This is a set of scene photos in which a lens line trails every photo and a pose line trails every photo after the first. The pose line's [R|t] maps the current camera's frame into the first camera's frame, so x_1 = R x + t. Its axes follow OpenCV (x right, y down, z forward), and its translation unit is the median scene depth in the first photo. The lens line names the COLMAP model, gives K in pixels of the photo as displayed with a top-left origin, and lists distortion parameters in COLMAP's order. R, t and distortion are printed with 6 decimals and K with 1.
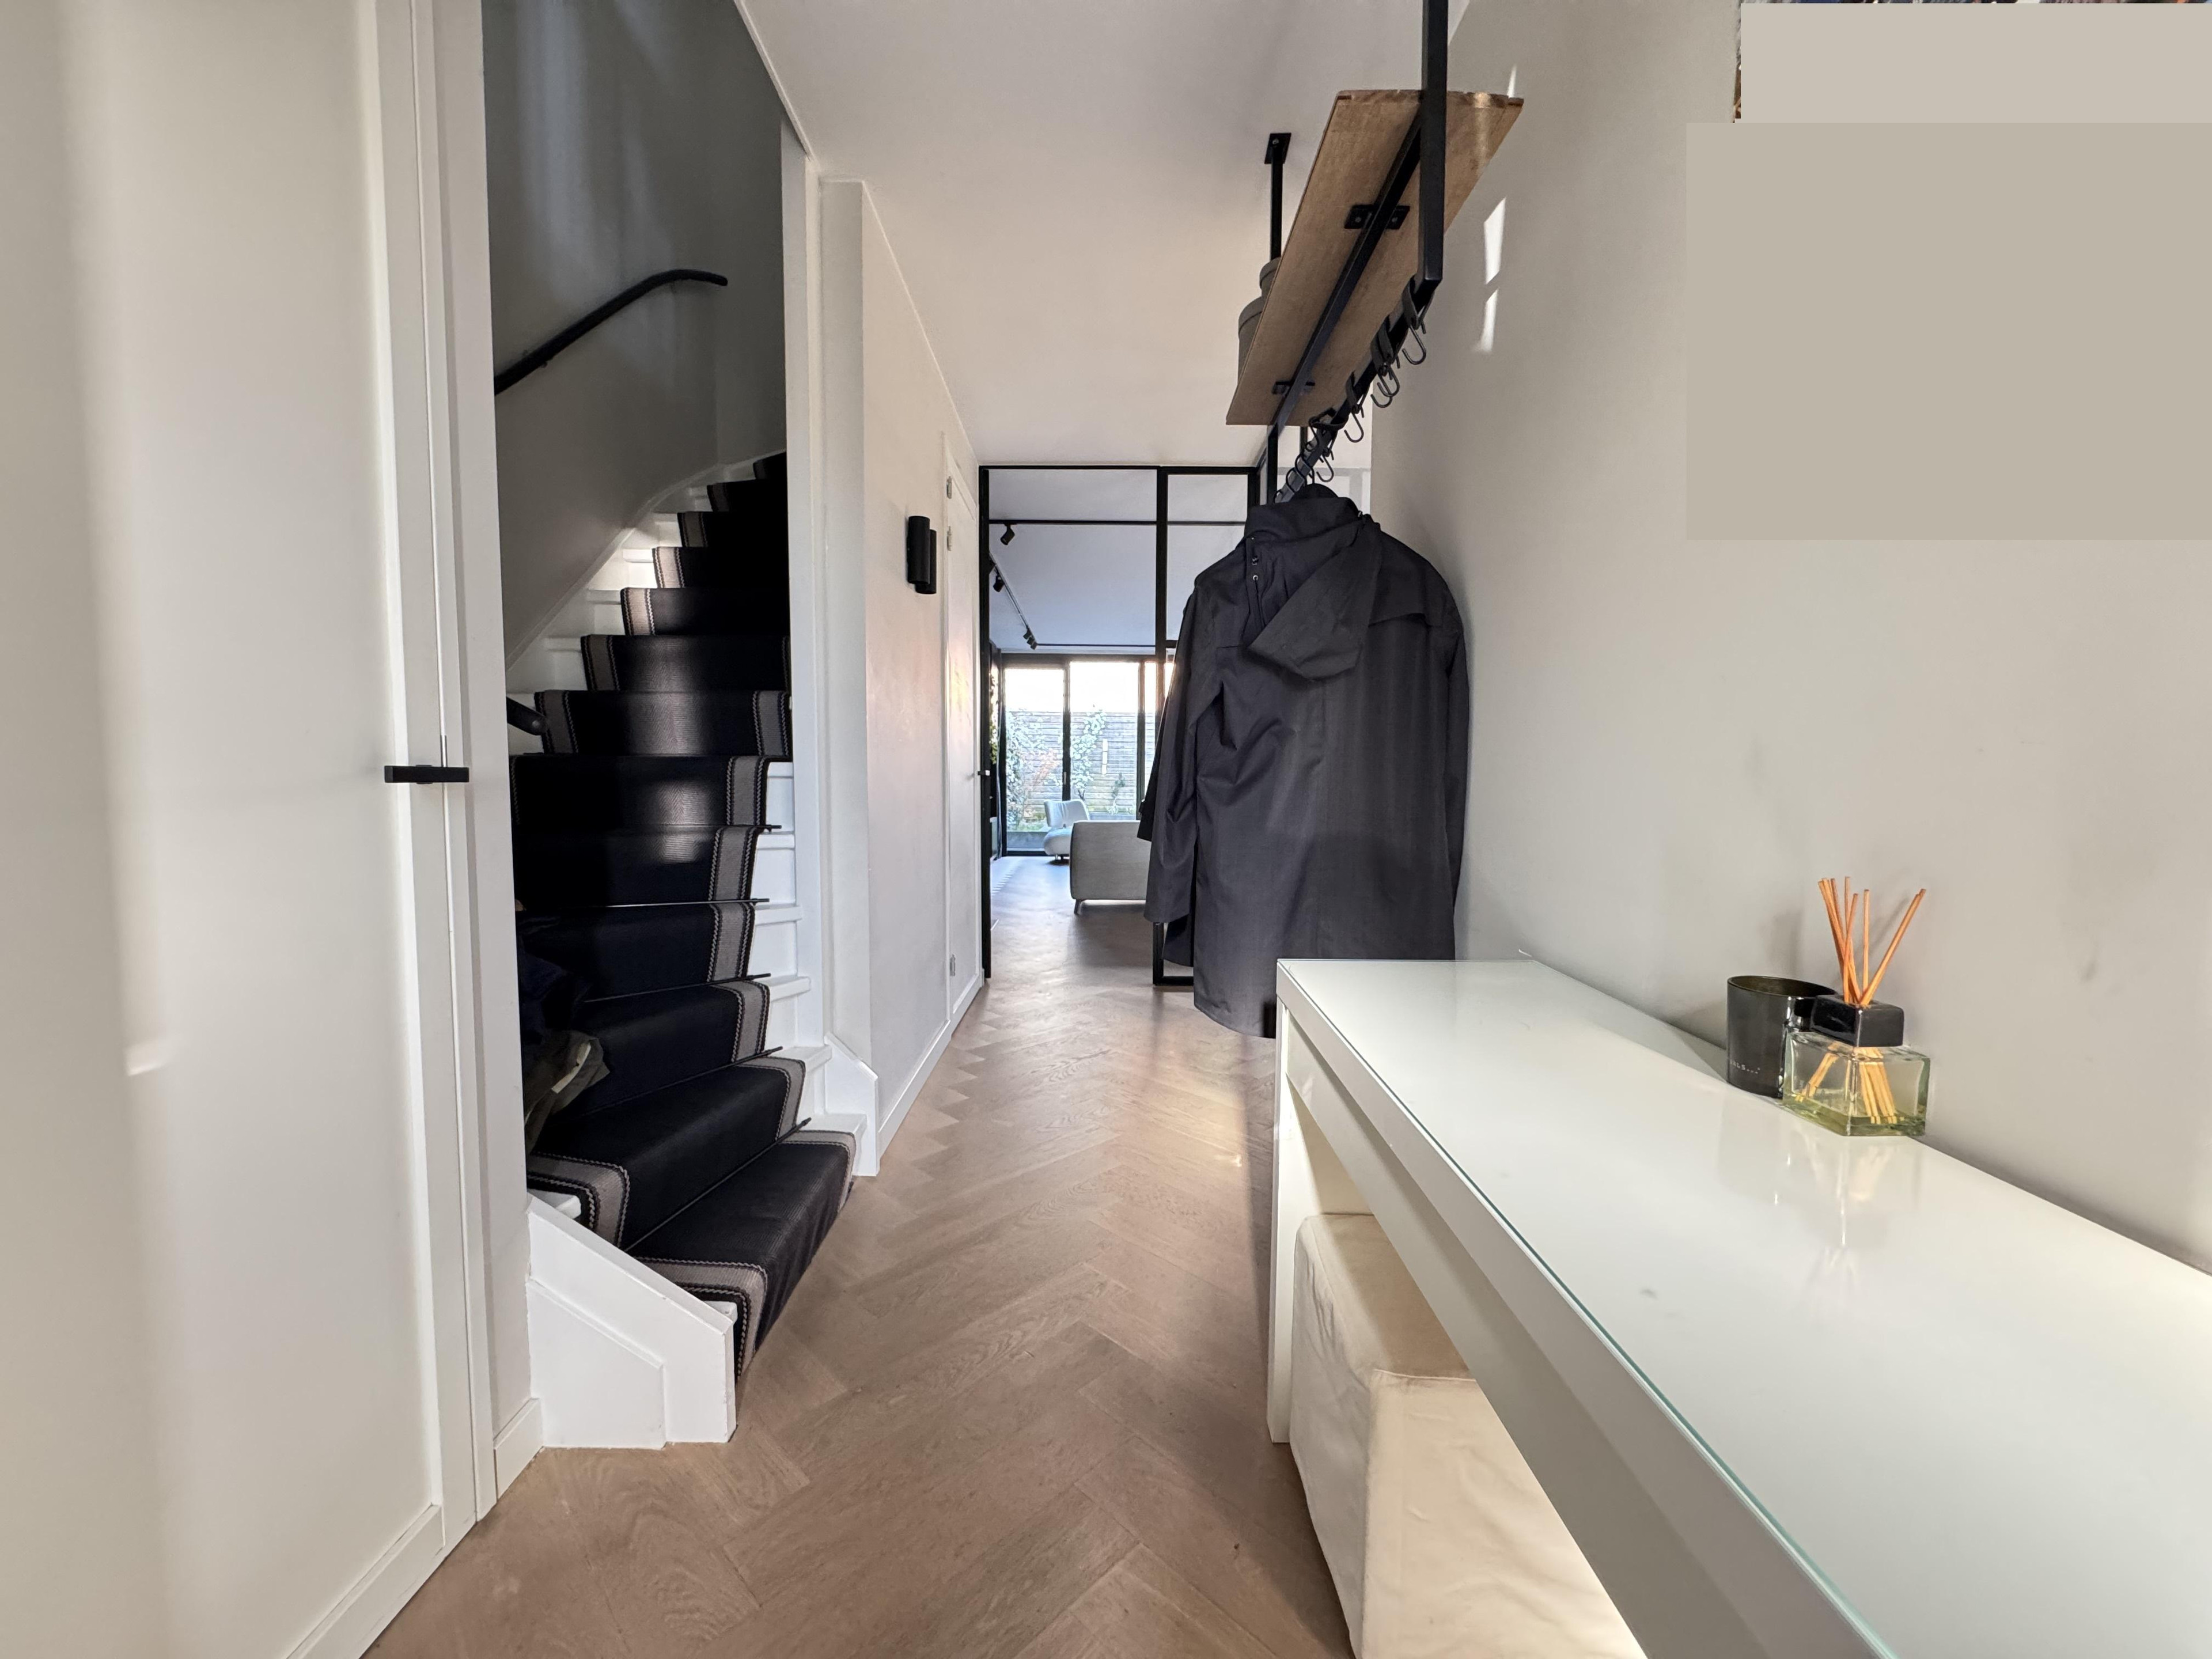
lens RADIAL K [[879.2, 0, 1099.4], [0, 879.2, 820.1], [0, 0, 1]] dist [-0.004296, 0.000367]
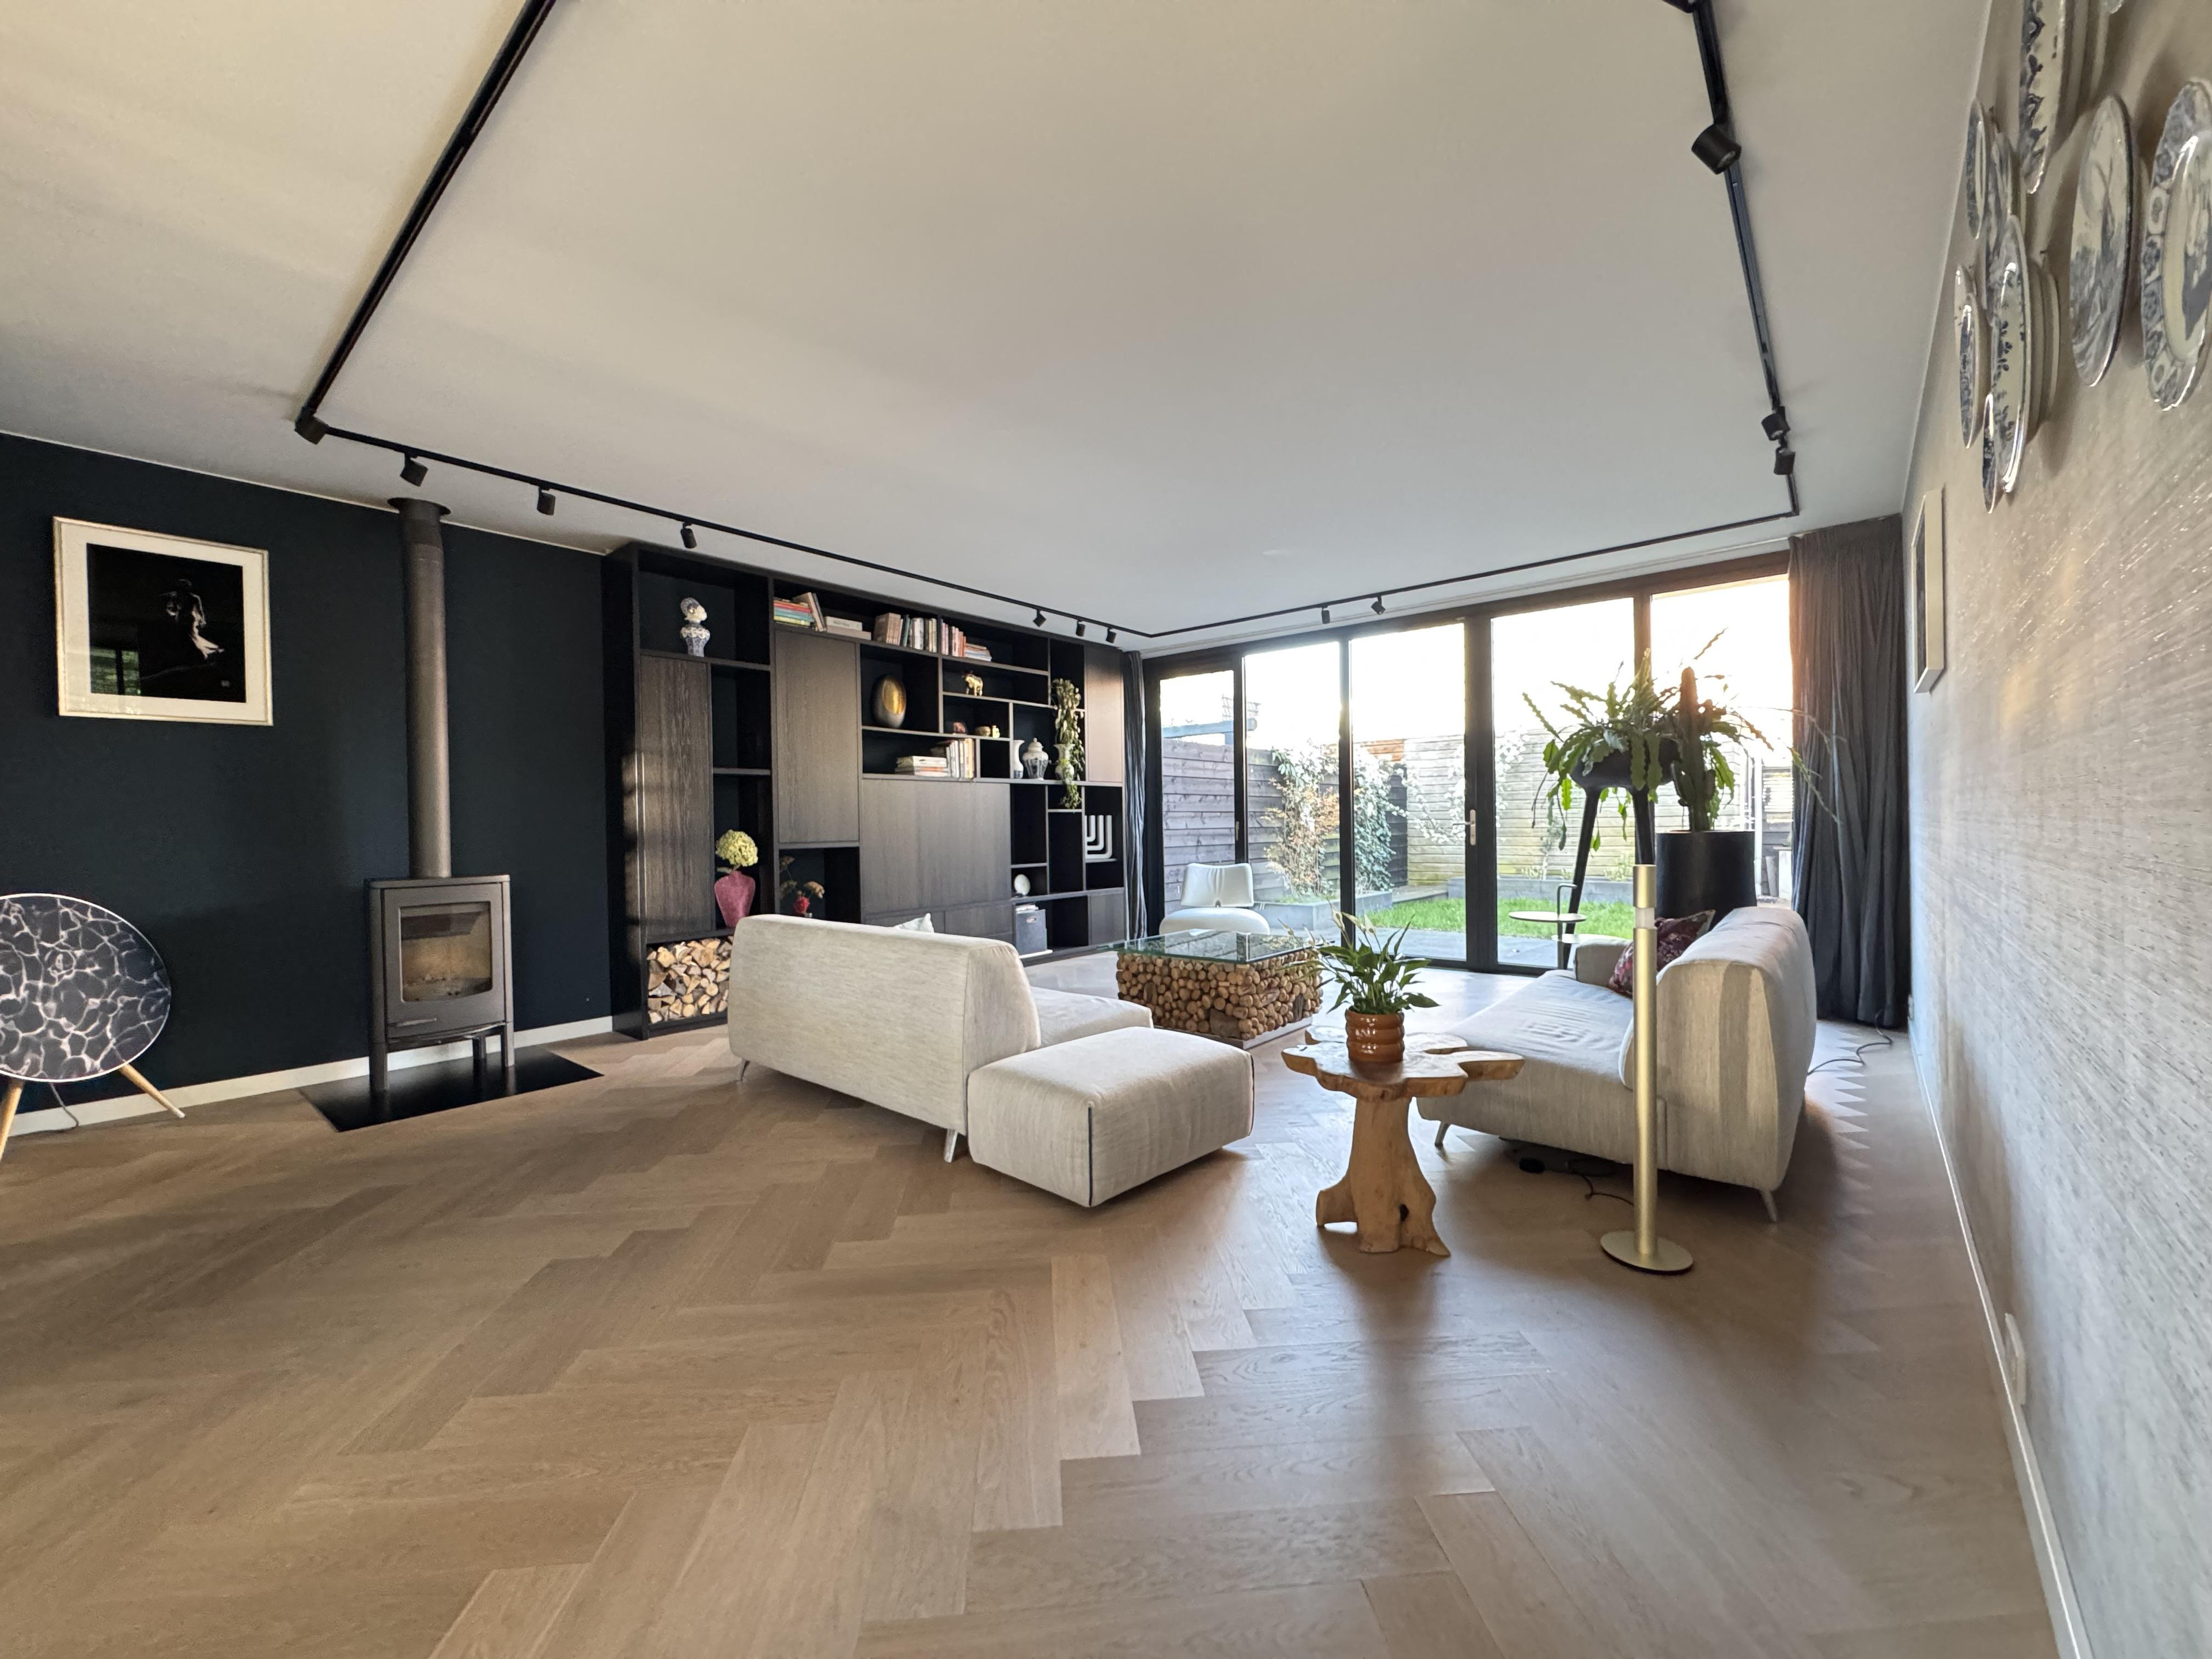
lens RADIAL K [[879.2, 0, 1107.5], [0, 879.2, 823.1], [0, 0, 1]] dist [-0.004296, 0.000367]
pose [[0.769223, -0.016308, -0.638772, 0.313718], [-0.015059, 0.998934, -0.043638, -0.023090], [0.638803, 0.043187, 0.768158, 0.426997]]
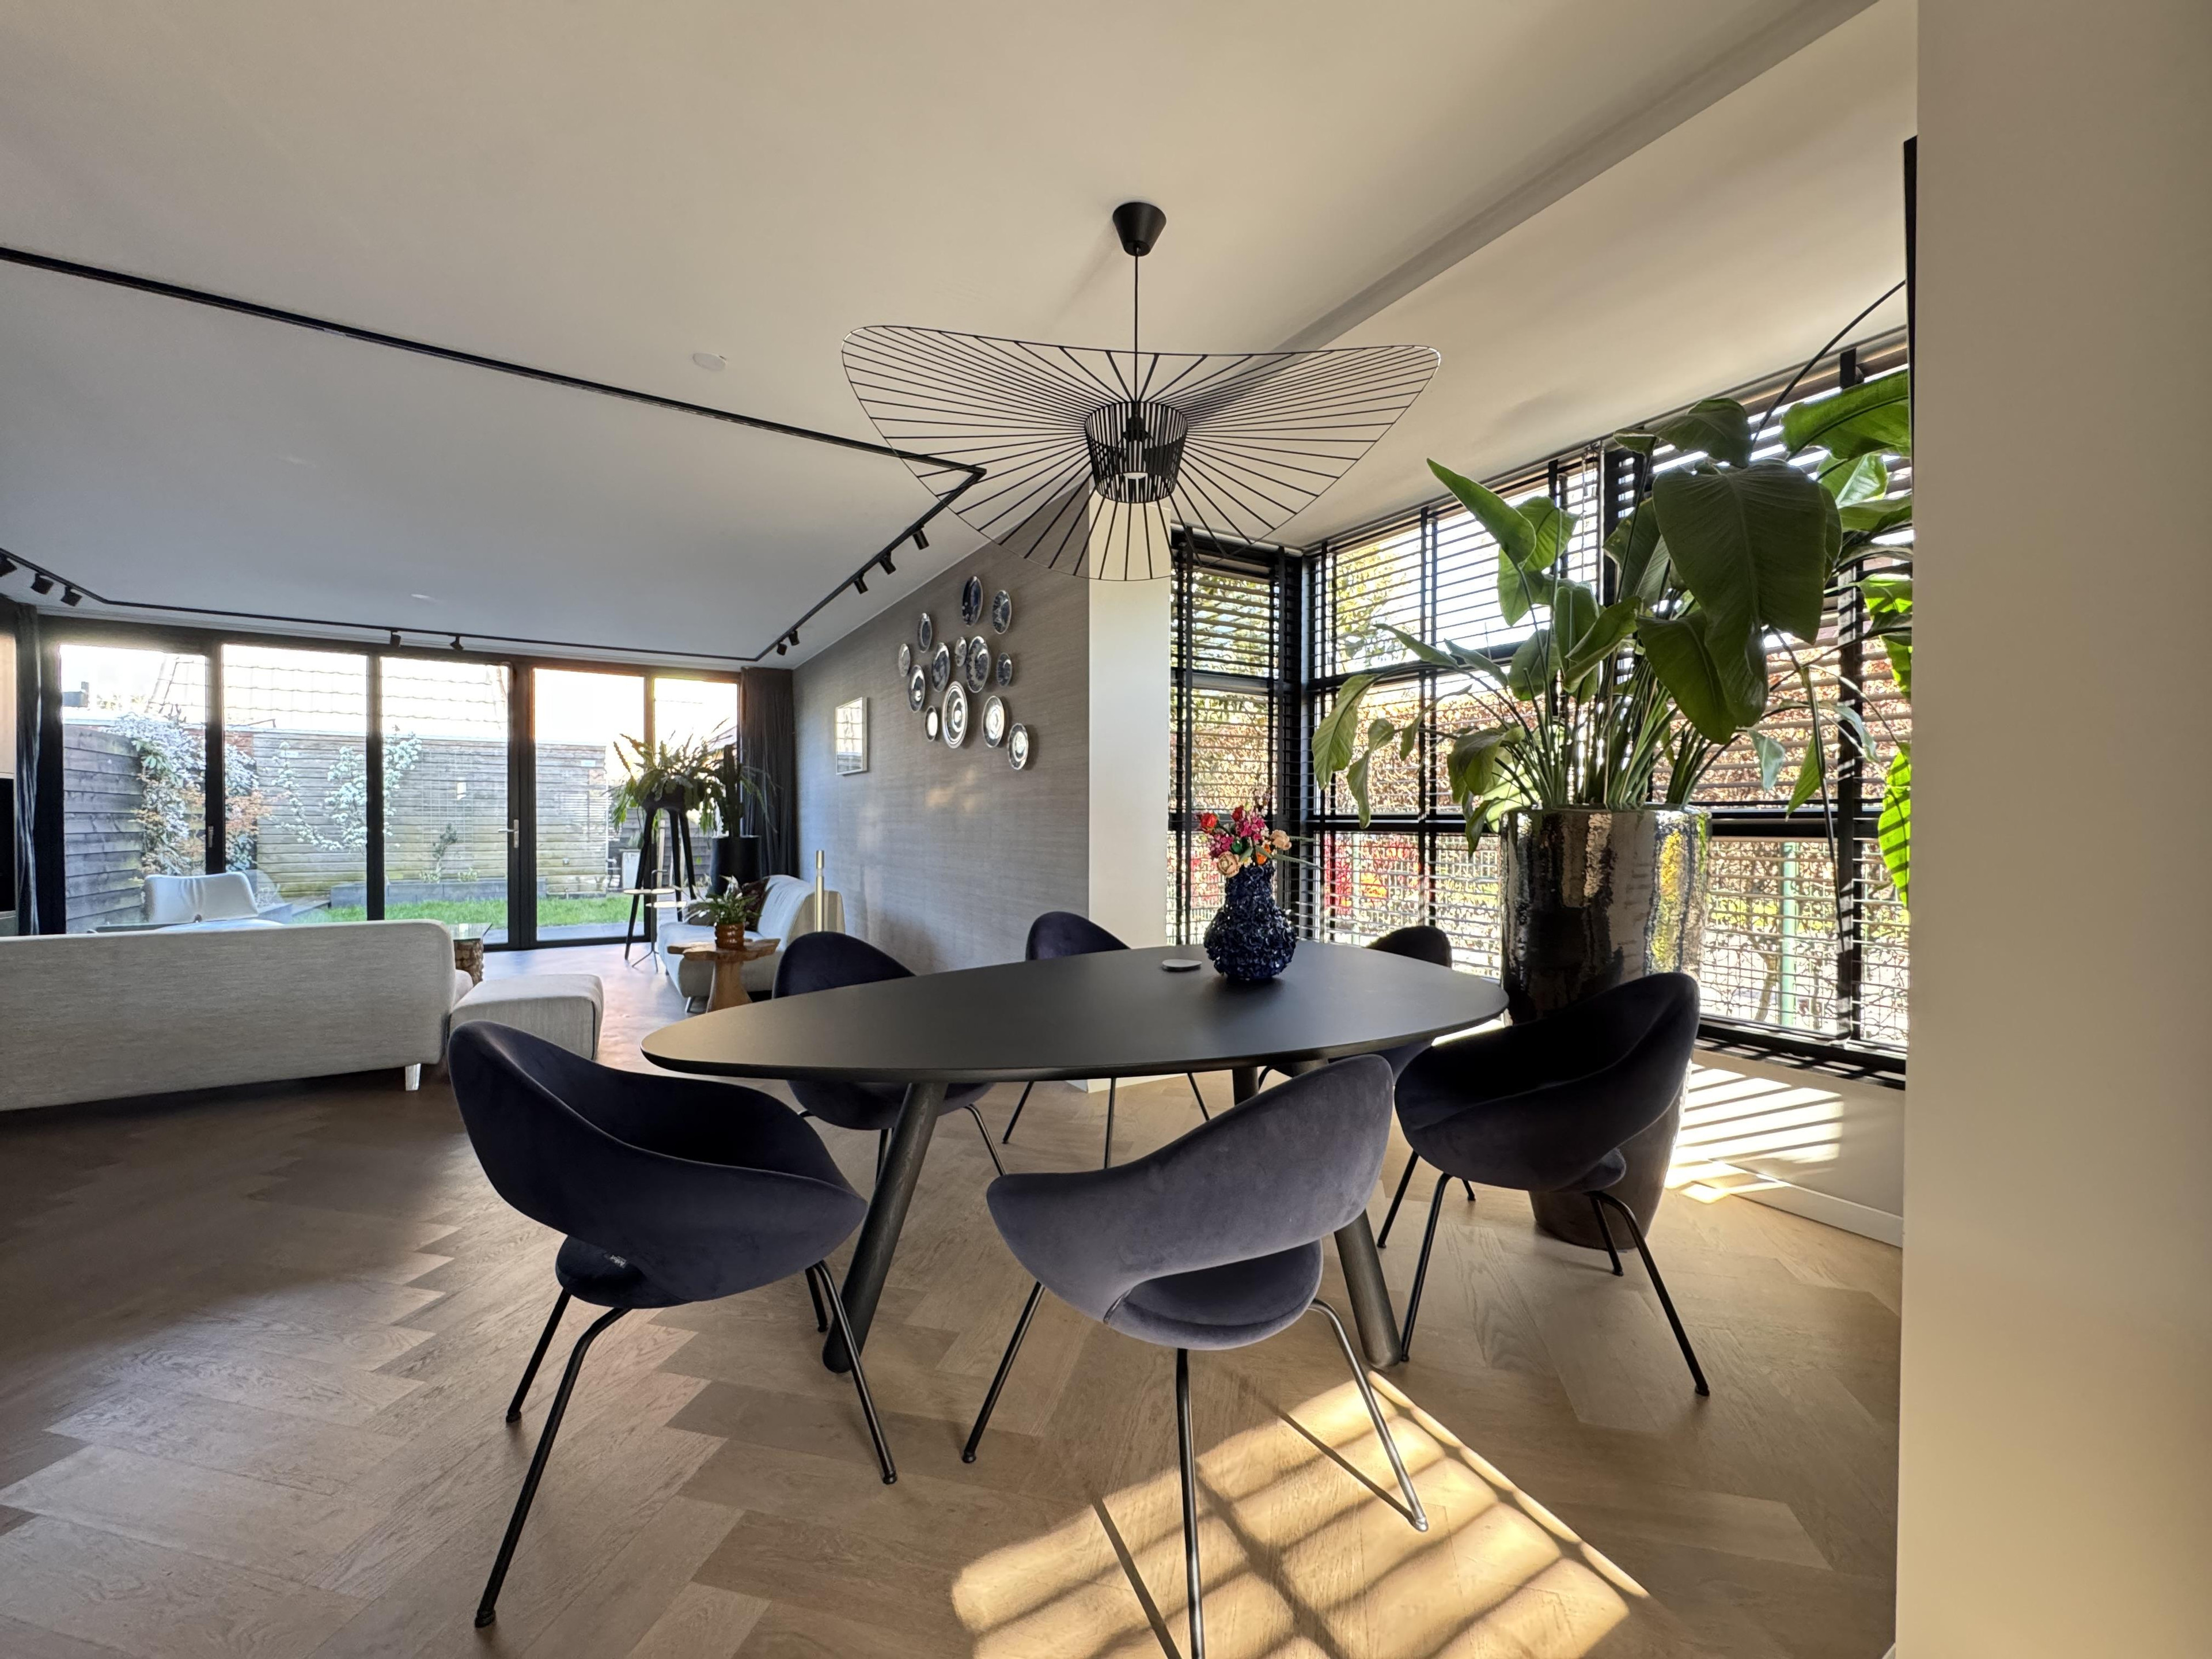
lens RADIAL K [[879.2, 0, 1103.0], [0, 879.2, 837.5], [0, 0, 1]] dist [-0.004296, 0.000367]
pose [[0.848267, -0.010825, 0.529458, 0.161330], [0.028561, 0.999271, -0.025329, -0.015029], [-0.528798, 0.036607, 0.847958, 0.176852]]
